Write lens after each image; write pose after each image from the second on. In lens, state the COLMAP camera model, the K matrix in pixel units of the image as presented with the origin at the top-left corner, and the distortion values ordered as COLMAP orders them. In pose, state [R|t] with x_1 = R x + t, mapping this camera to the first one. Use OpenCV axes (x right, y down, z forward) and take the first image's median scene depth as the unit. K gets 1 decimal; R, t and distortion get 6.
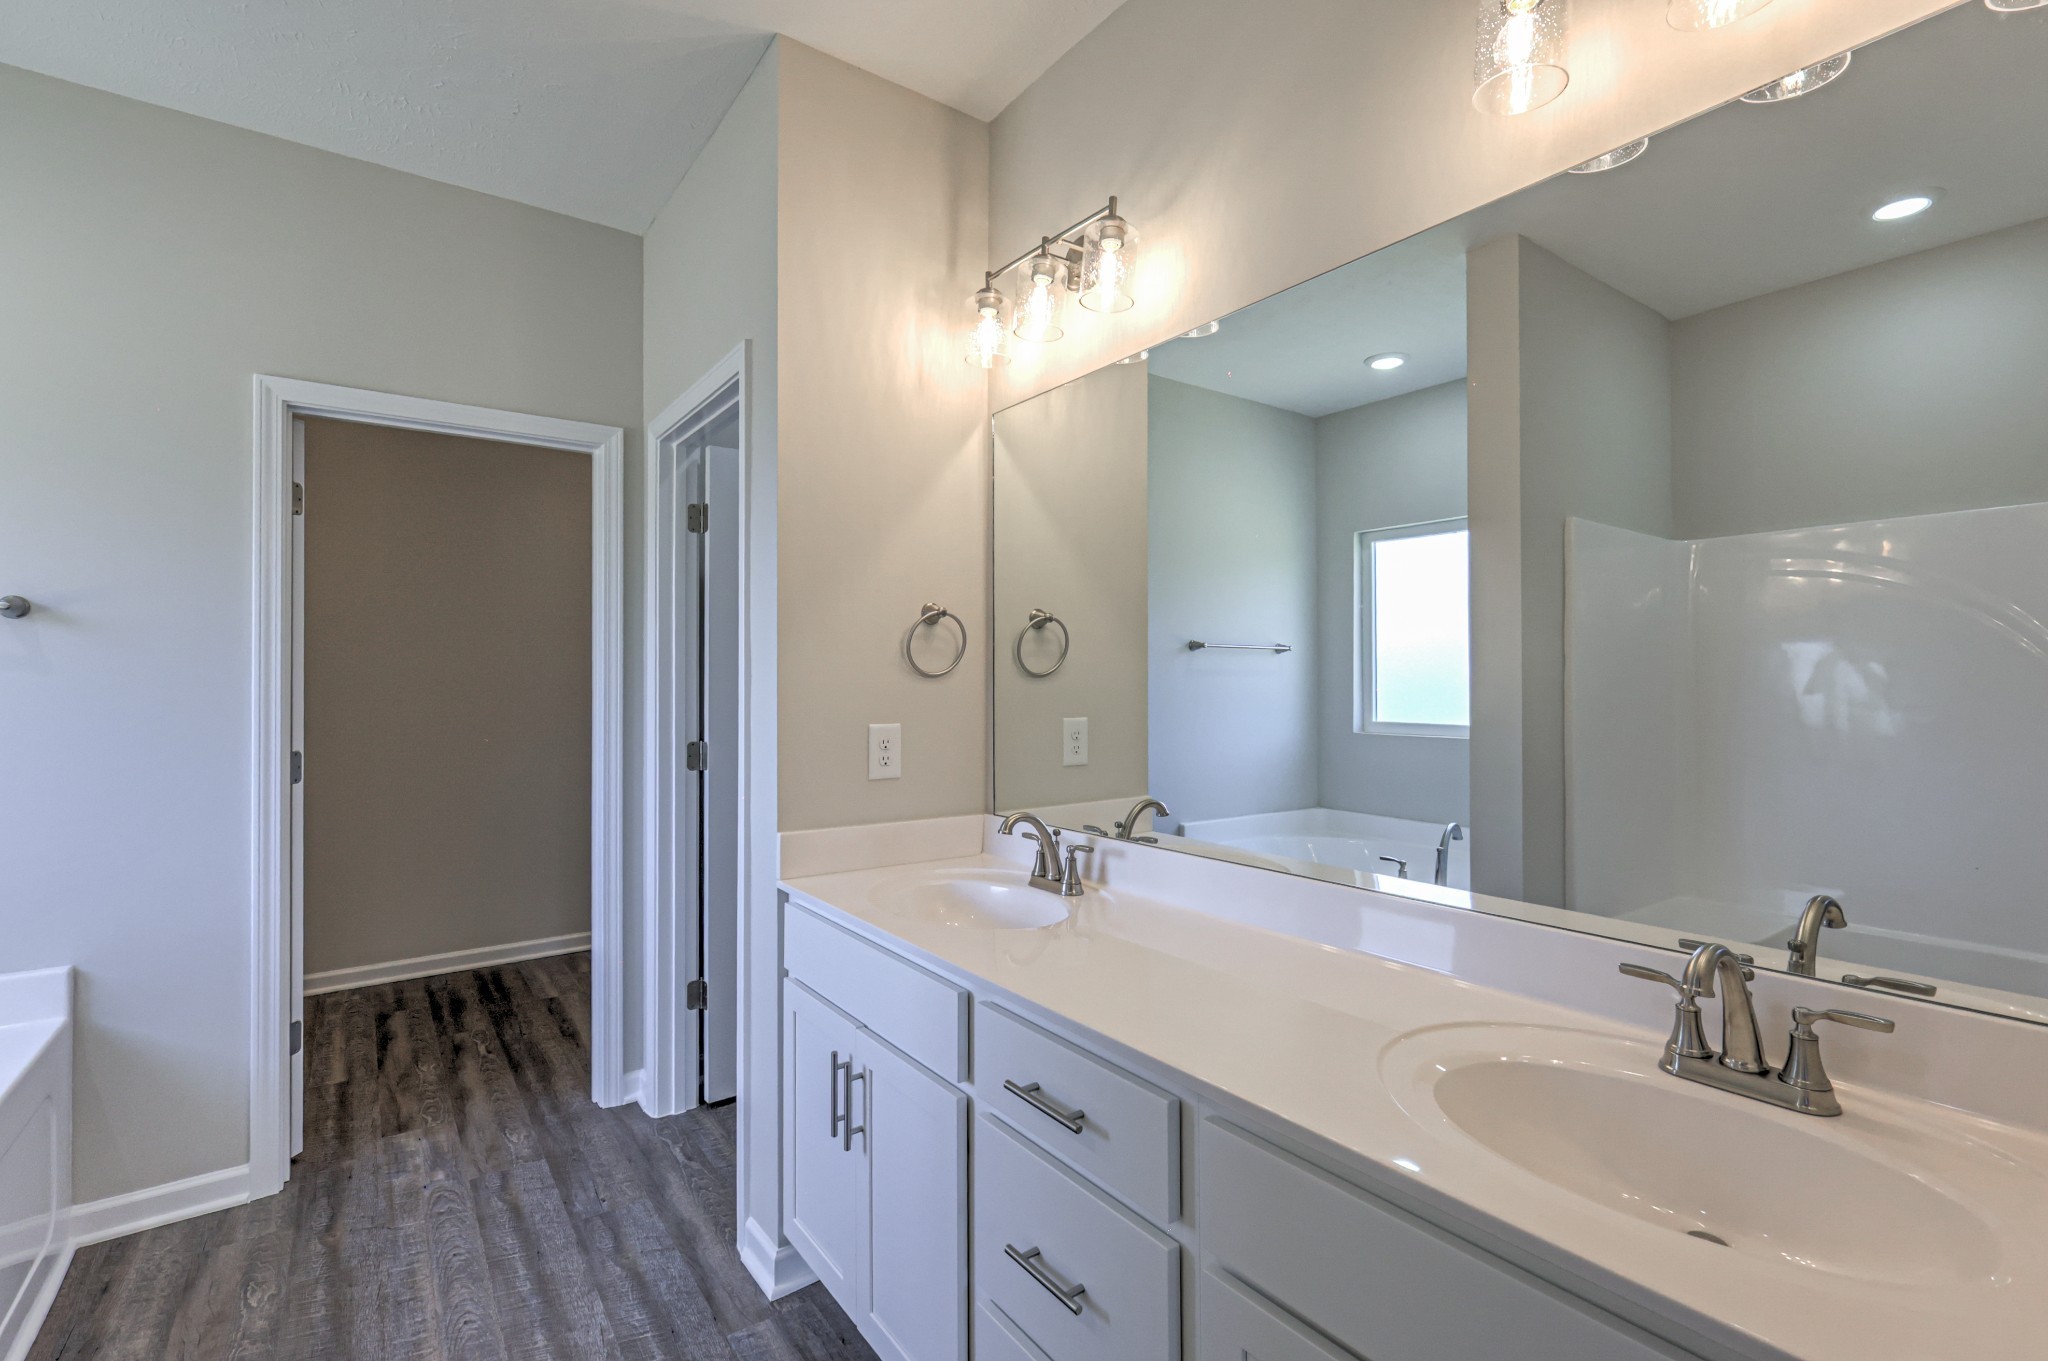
lens RADIAL K [[955.2, 0, 1064.6], [0, 955.2, 673.1], [0, 0, 1]] dist [0.007754, -0.002223]
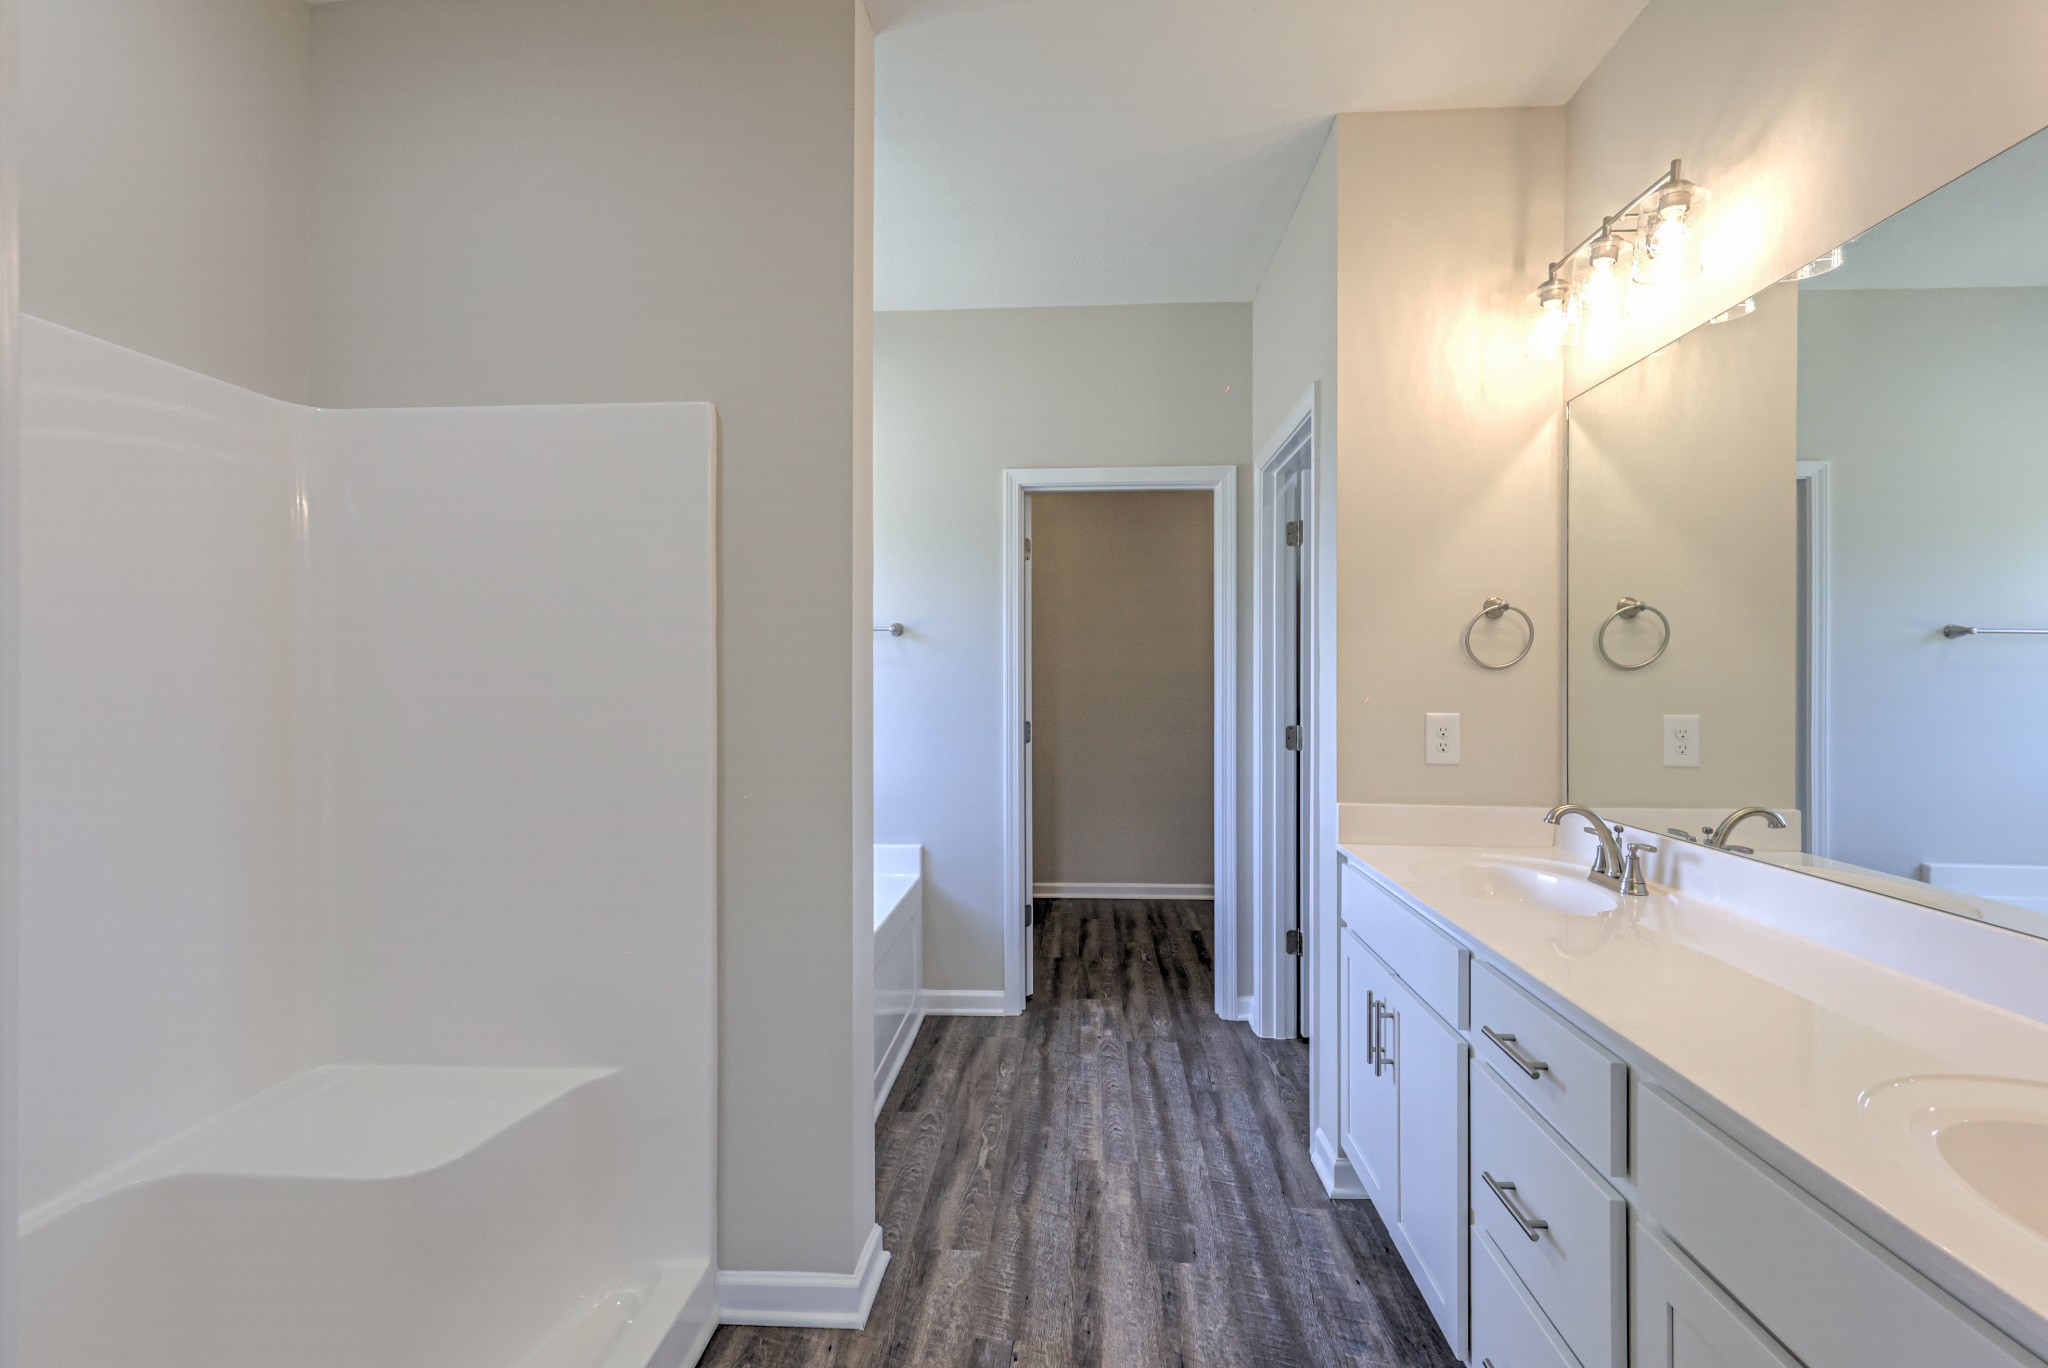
lens RADIAL K [[955.2, 0, 1024.2], [0, 955.2, 678.7], [0, 0, 1]] dist [0.007754, -0.002223]
pose [[0.760305, 0.004914, -0.649548, 0.153832], [0.002478, 0.999942, 0.010466, 0.002062], [0.649562, -0.009567, 0.760248, -0.122859]]
